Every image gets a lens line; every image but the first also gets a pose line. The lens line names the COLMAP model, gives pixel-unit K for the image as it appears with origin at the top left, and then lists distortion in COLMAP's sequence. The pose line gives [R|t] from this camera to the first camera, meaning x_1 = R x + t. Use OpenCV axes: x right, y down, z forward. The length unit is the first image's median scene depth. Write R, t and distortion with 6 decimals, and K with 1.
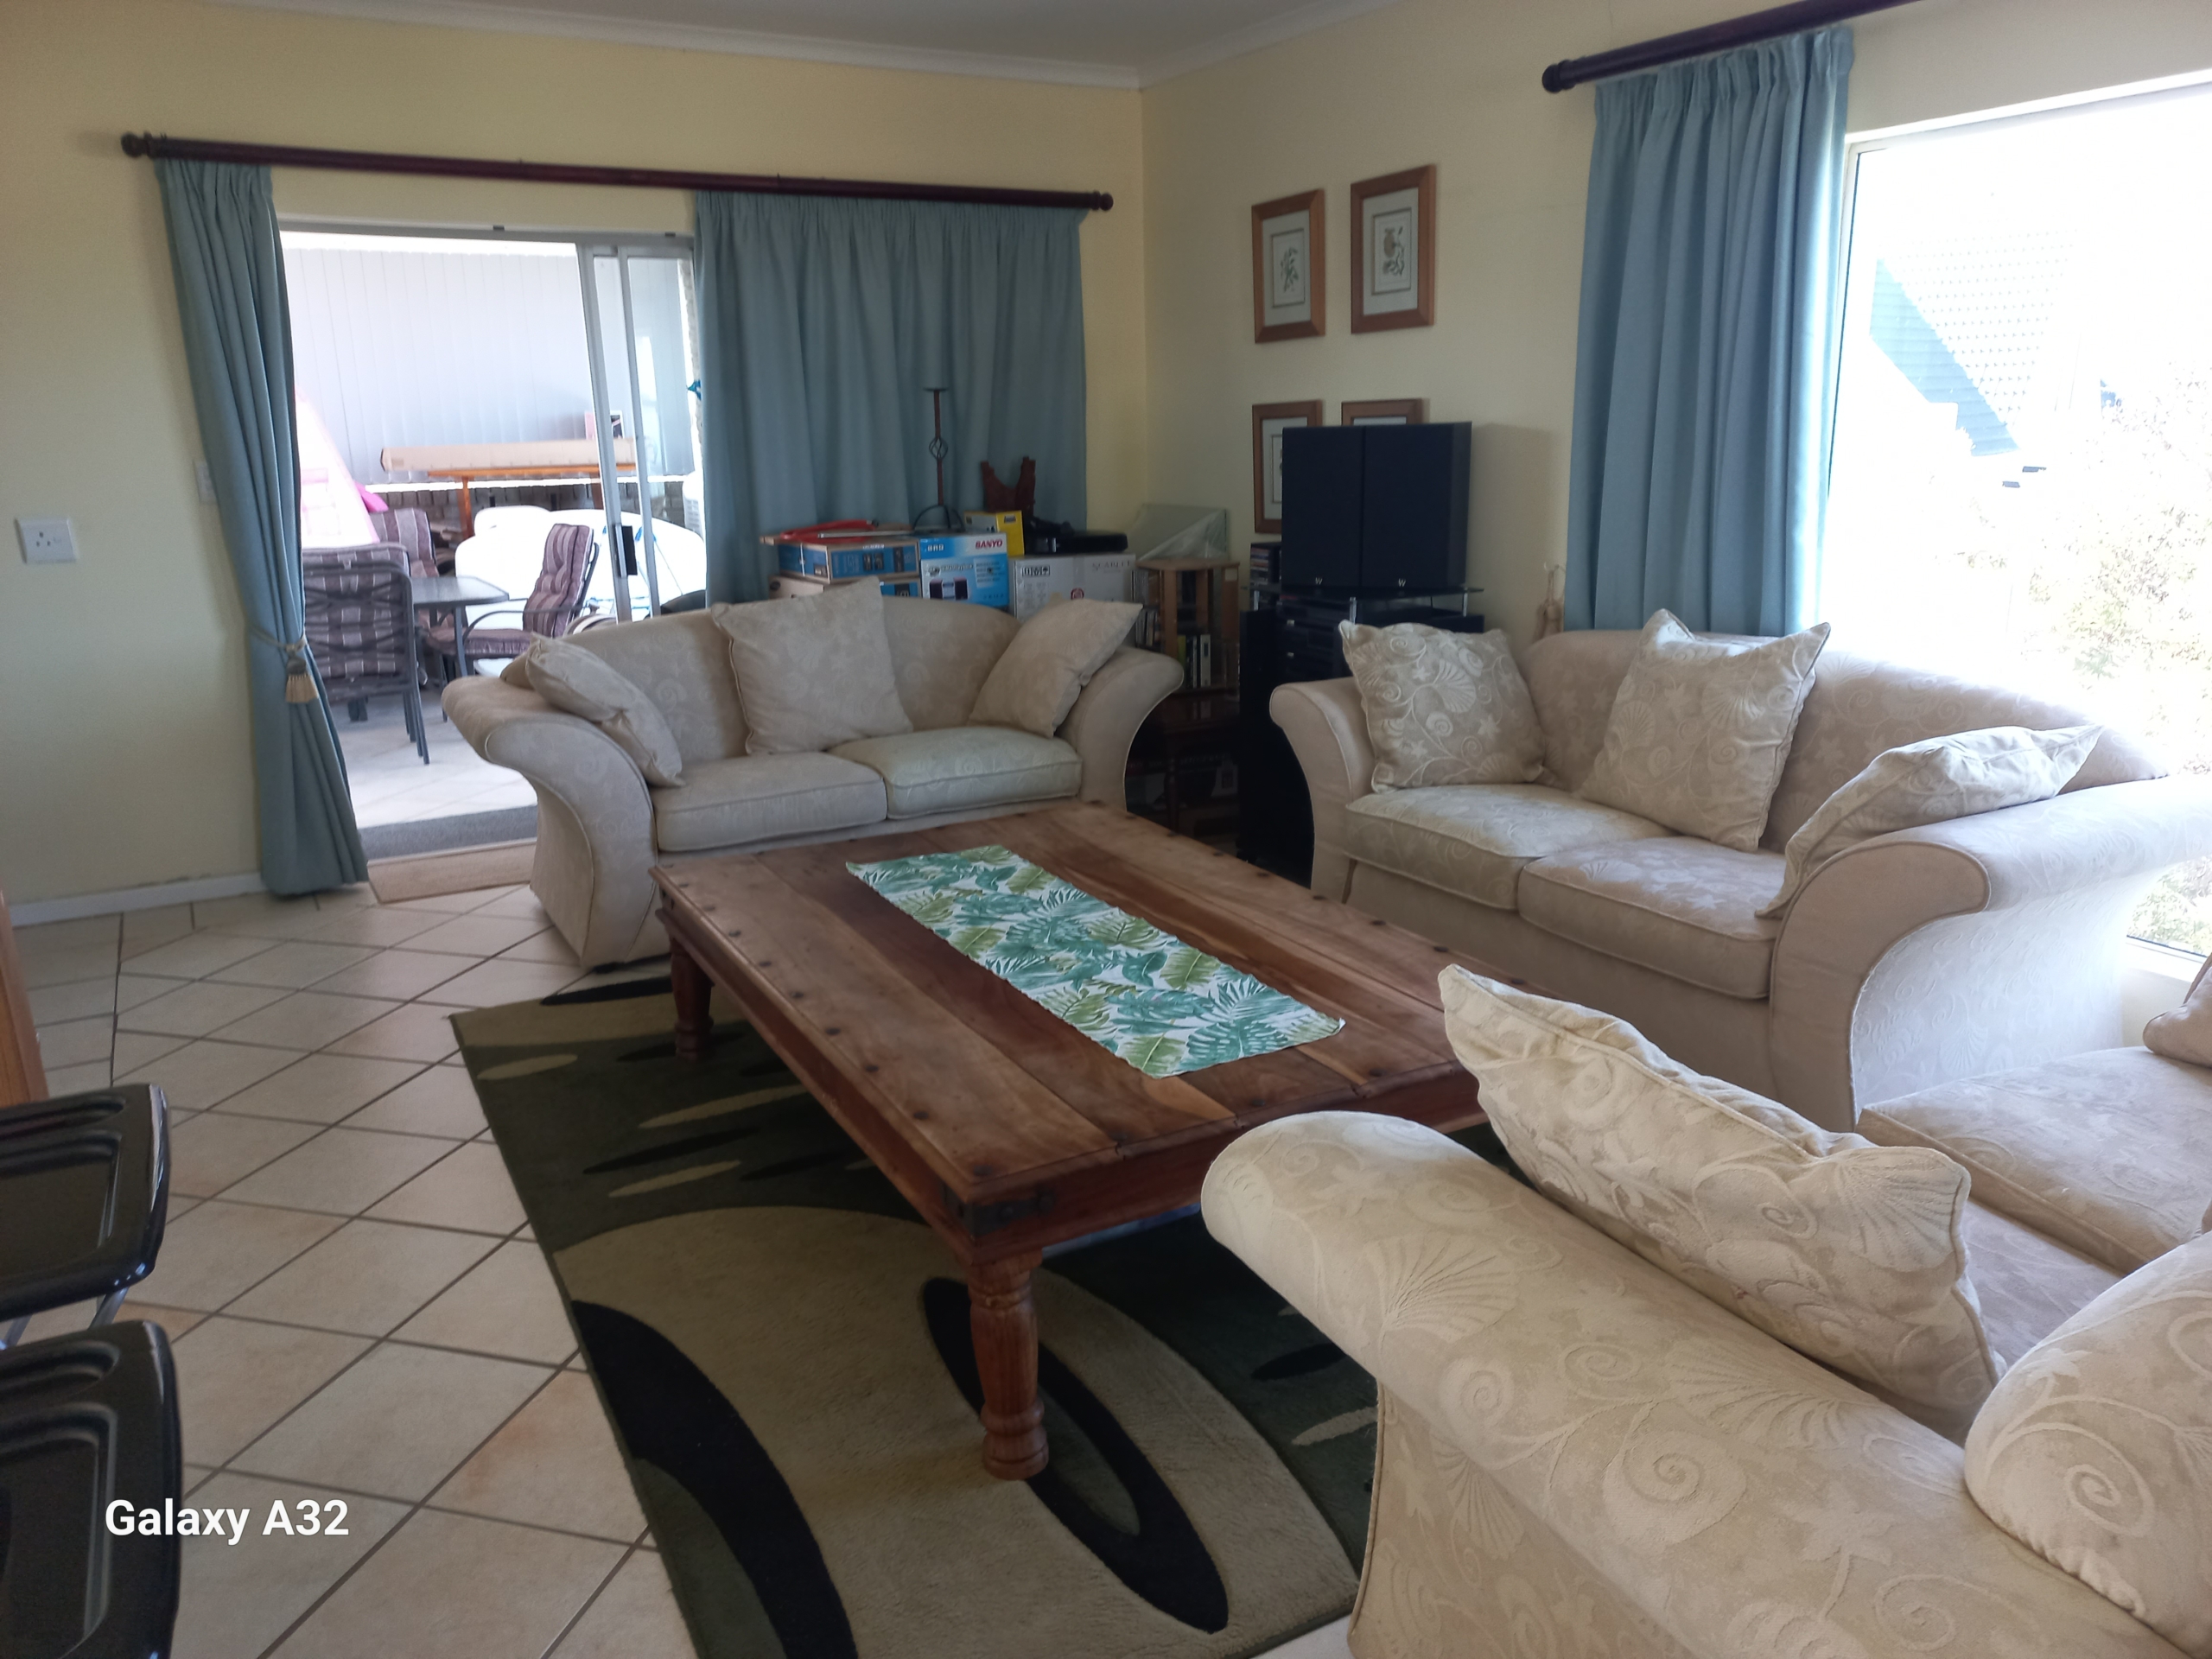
lens RADIAL K [[1555.9, 0, 1106.0], [0, 1555.9, 829.5], [0, 0, 1]] dist [0.128104, -0.169371]
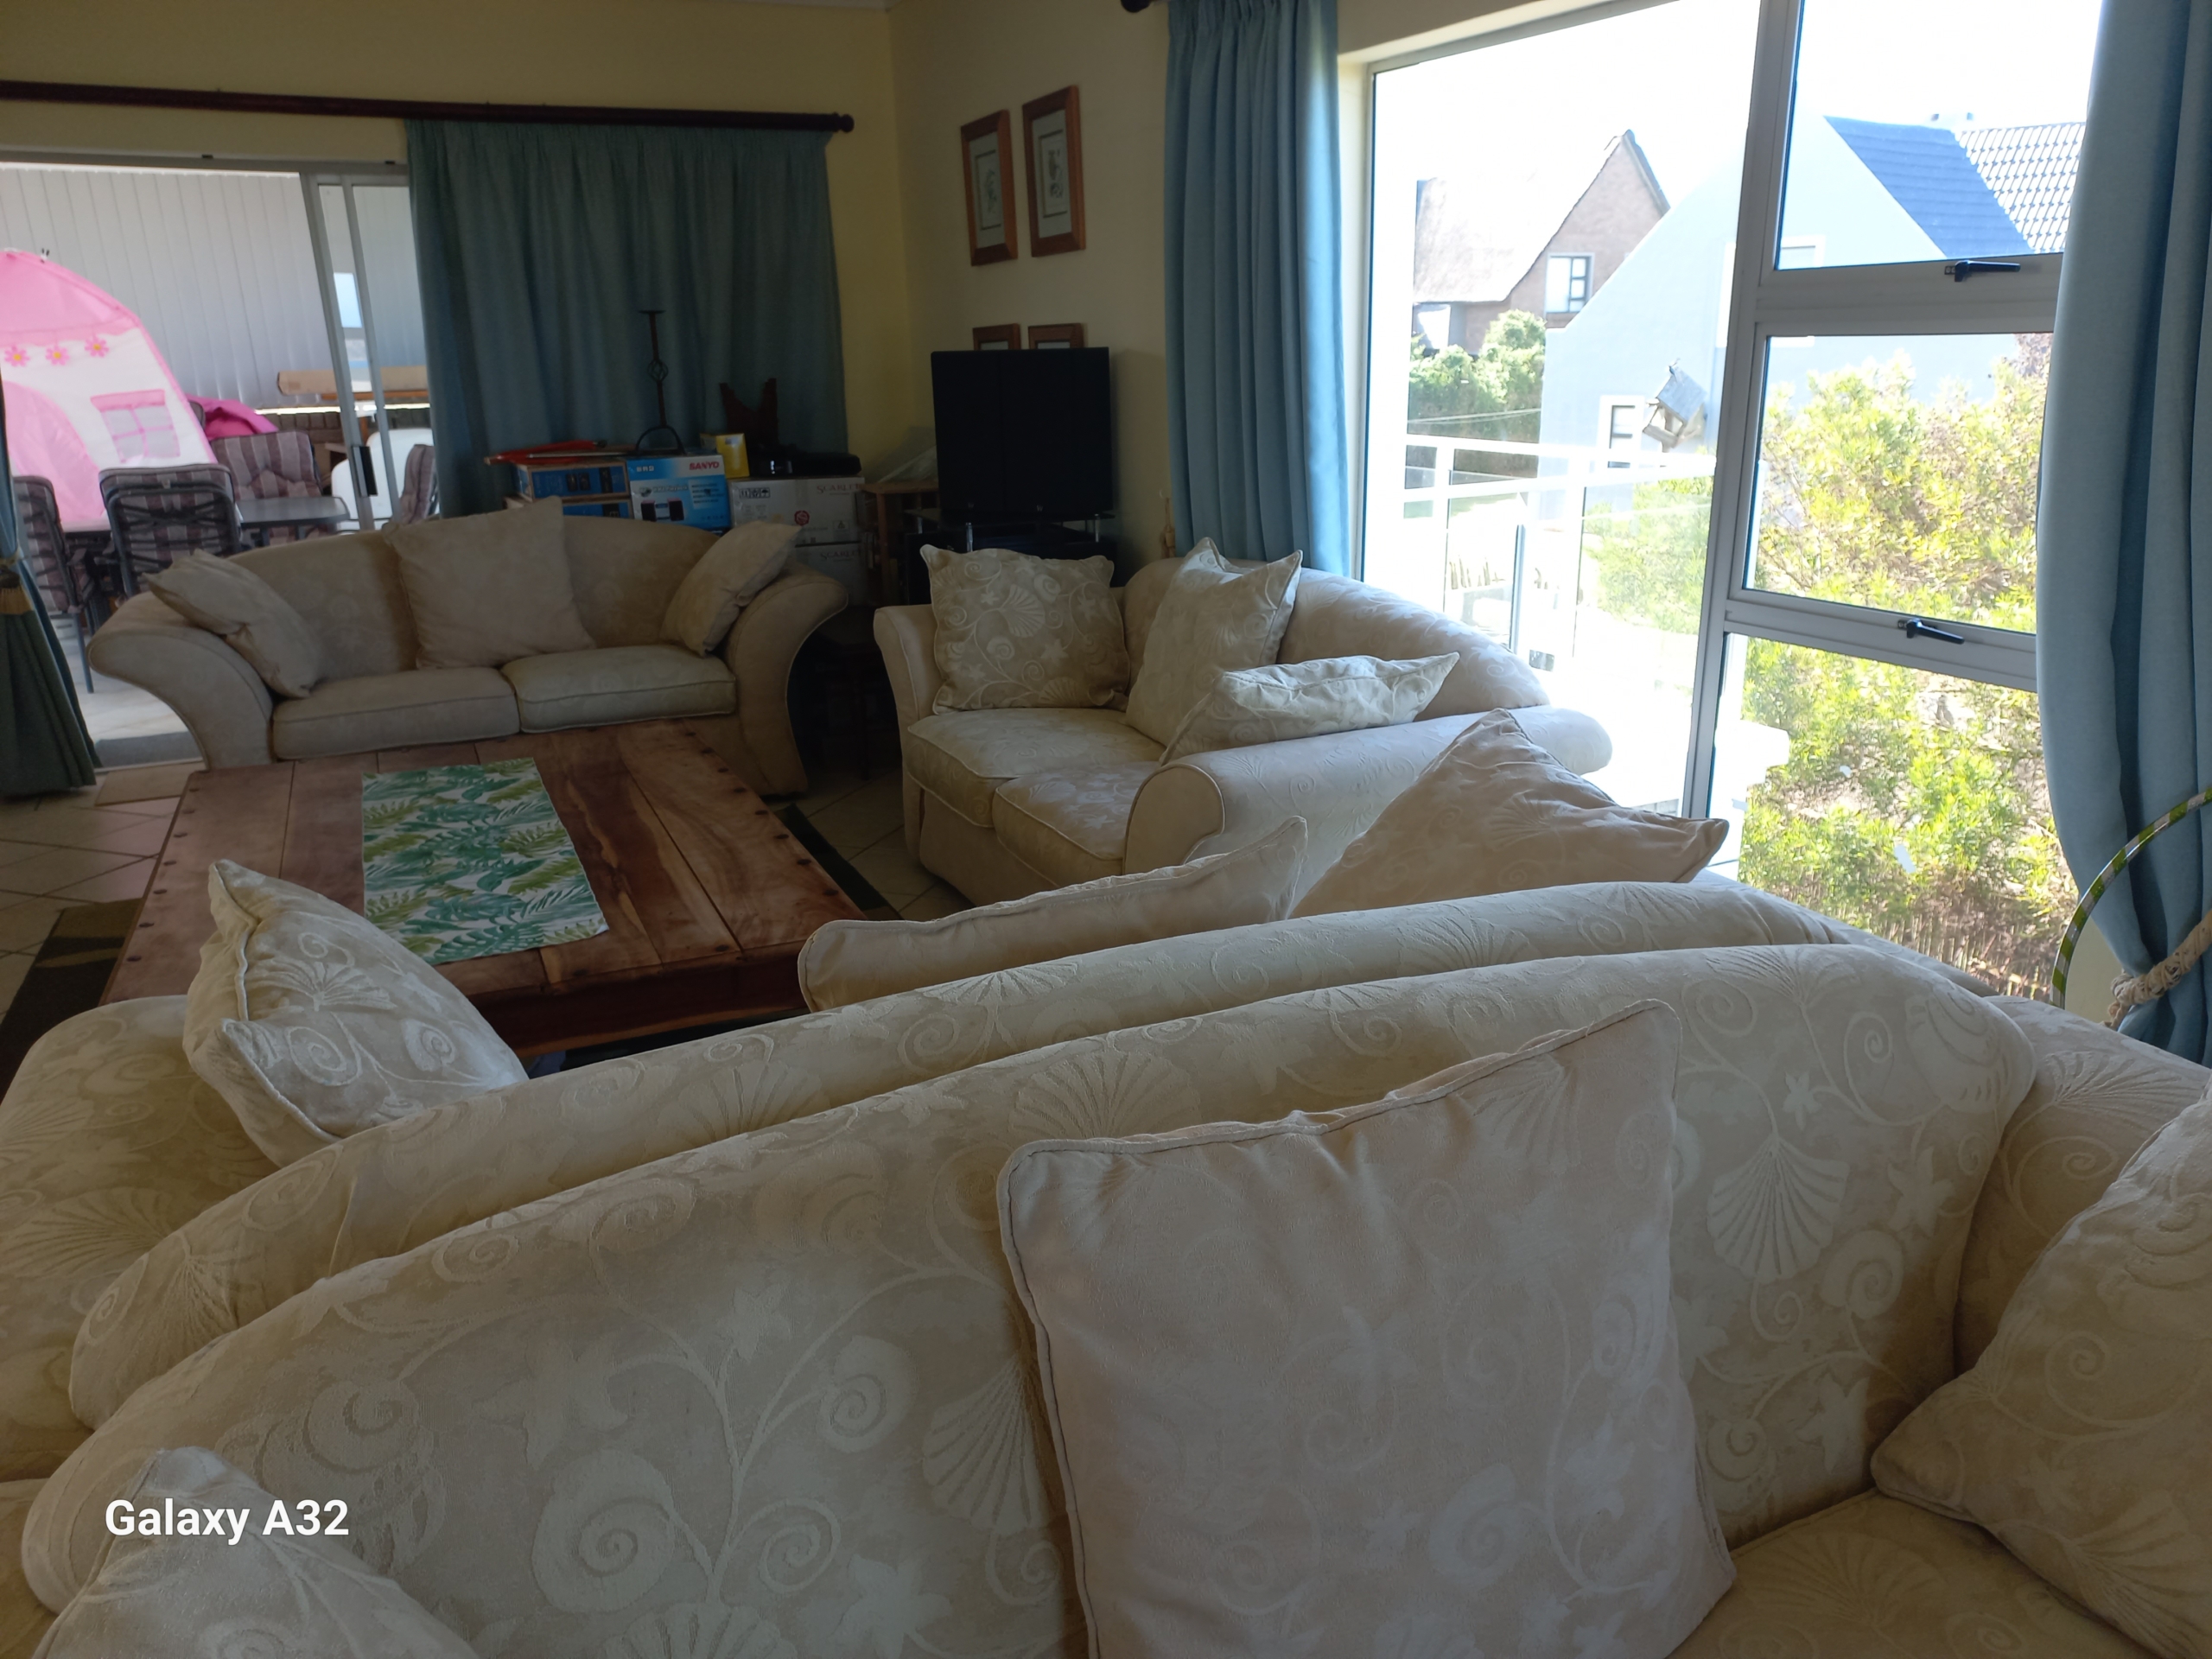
lens RADIAL K [[1574.1, 0, 1092.5], [0, 1574.1, 822.1], [0, 0, 1]] dist [0.083762, -0.080478]
pose [[0.996737, 0.019692, -0.078279, 0.340034], [-0.016443, 0.998985, 0.041940, 0.001819], [0.079026, -0.040516, 0.996049, -0.021660]]
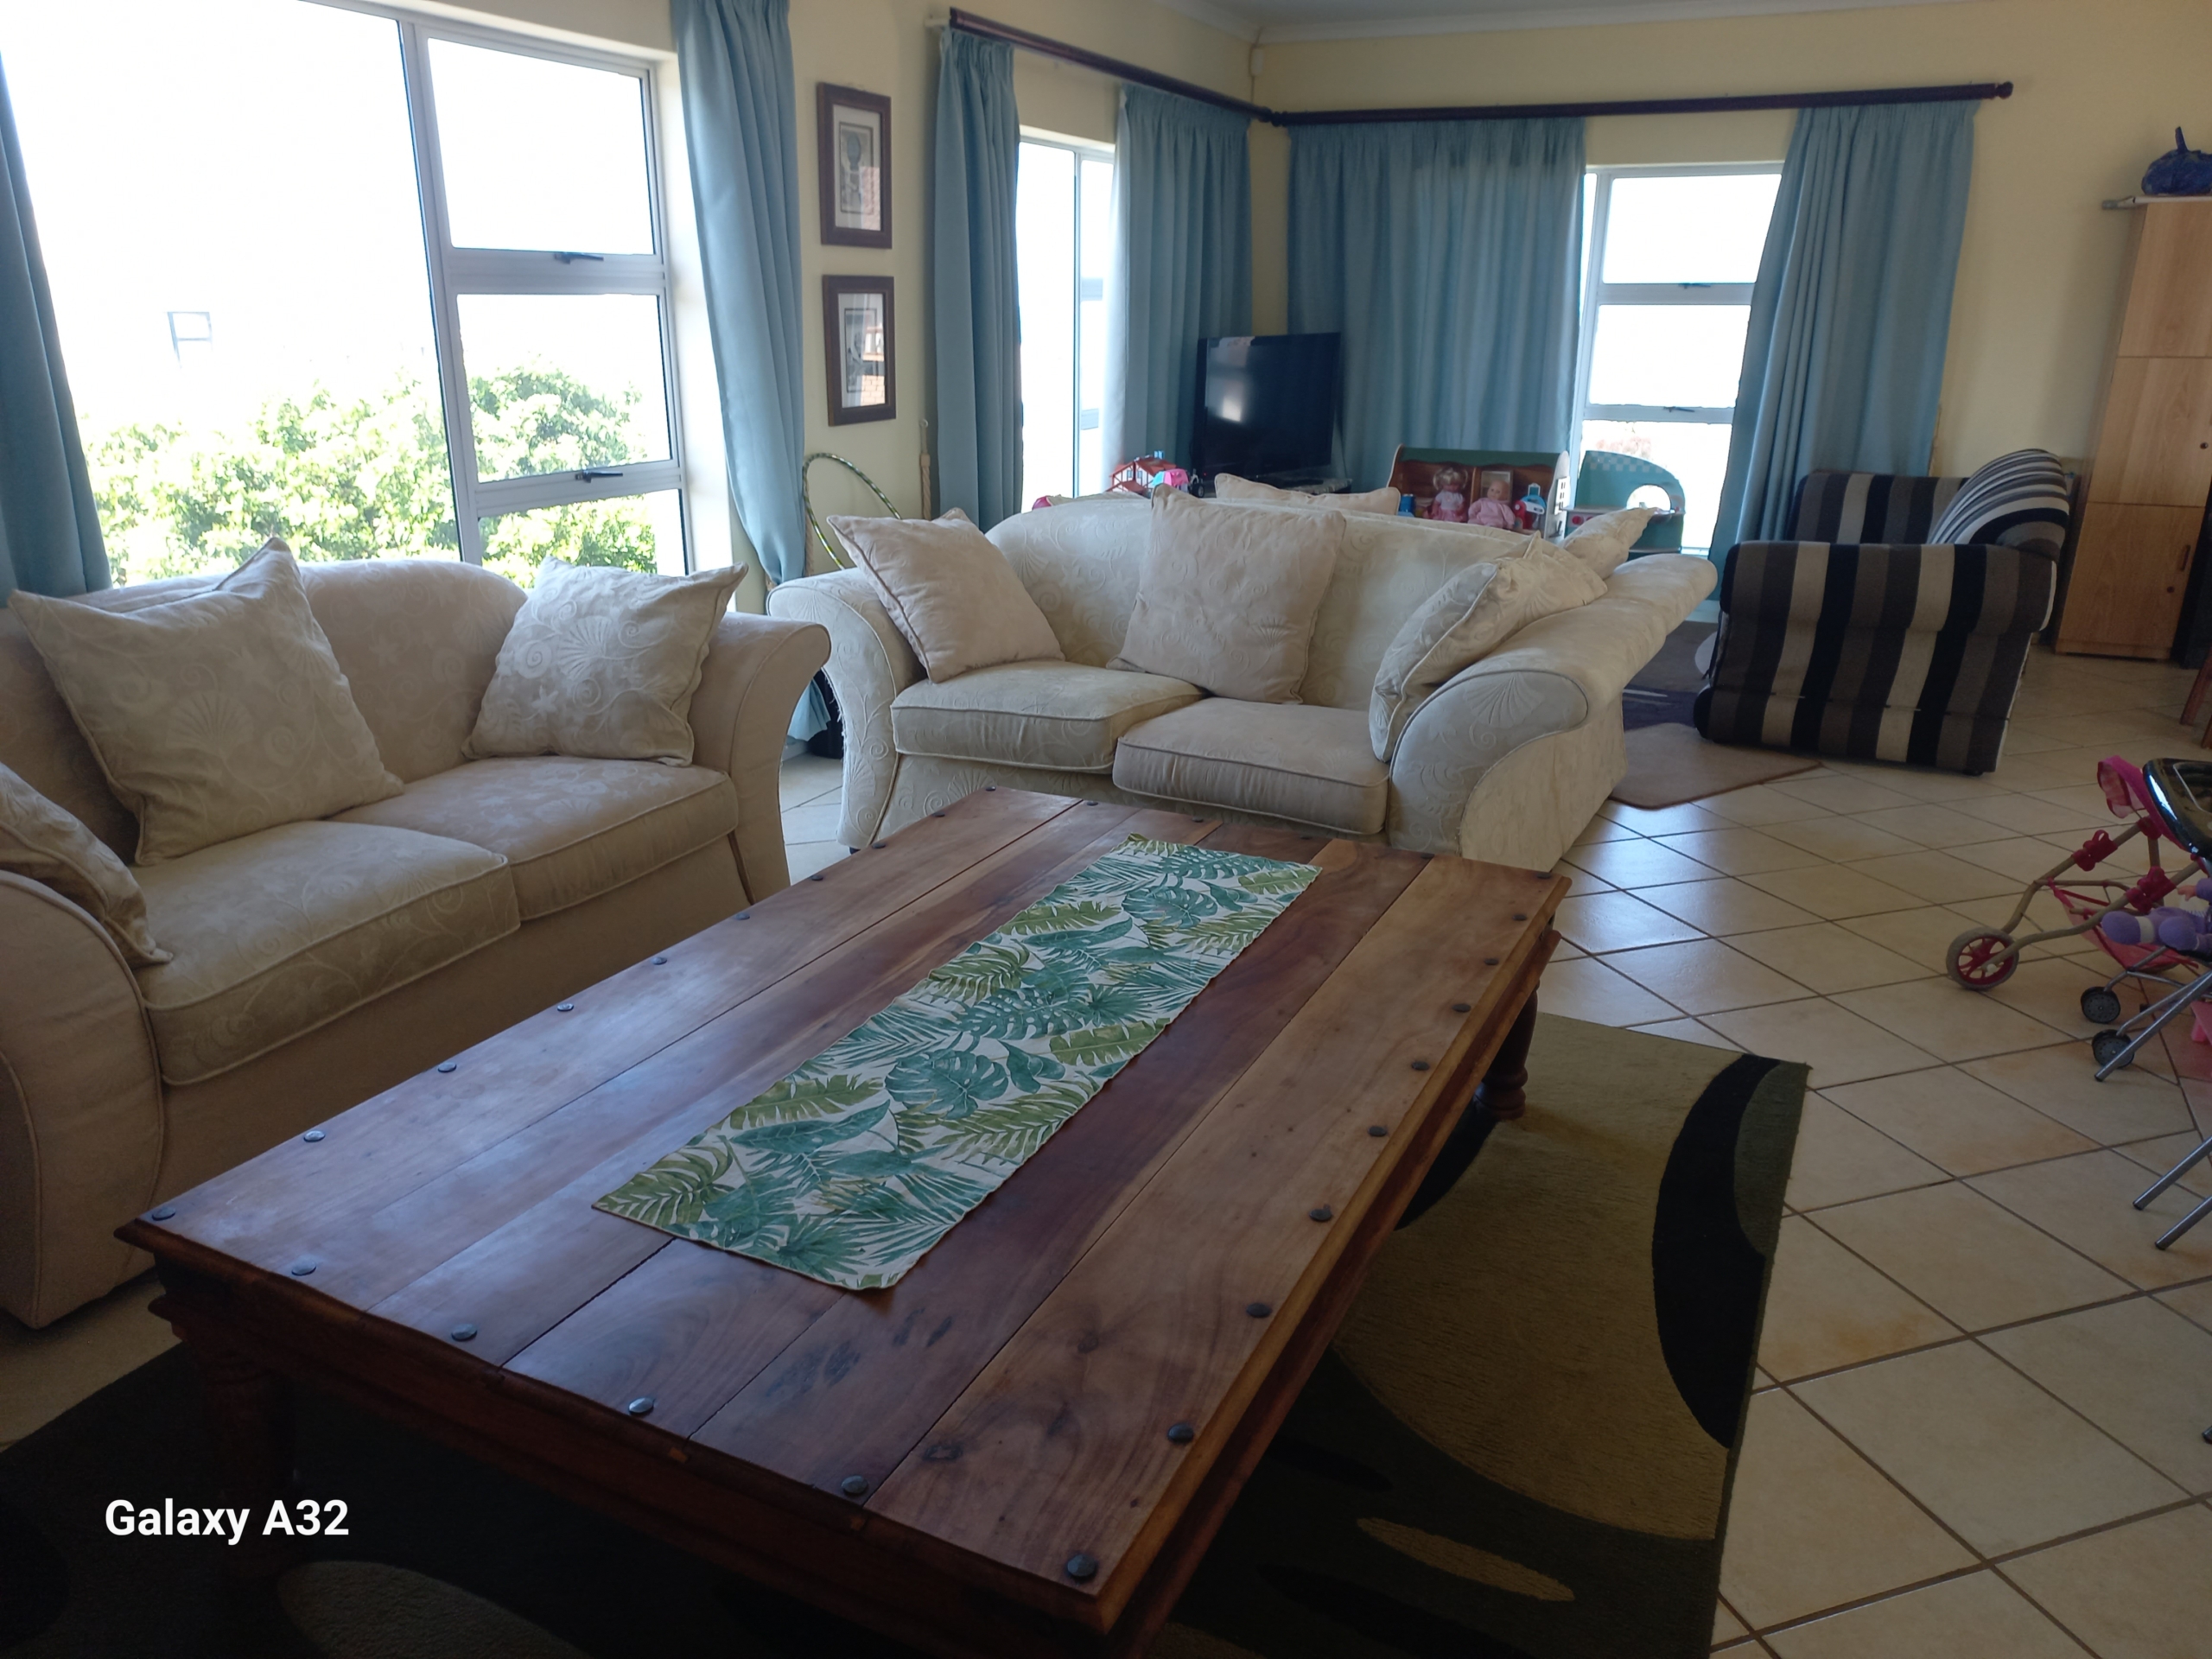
lens RADIAL K [[1574.1, 0, 1092.5], [0, 1574.1, 822.1], [0, 0, 1]] dist [0.083762, -0.080478]
pose [[-0.566656, -0.246717, 0.786150, -0.439121], [0.215790, 0.876379, 0.430574, -0.230370], [-0.795195, 0.413631, -0.443366, 0.921884]]
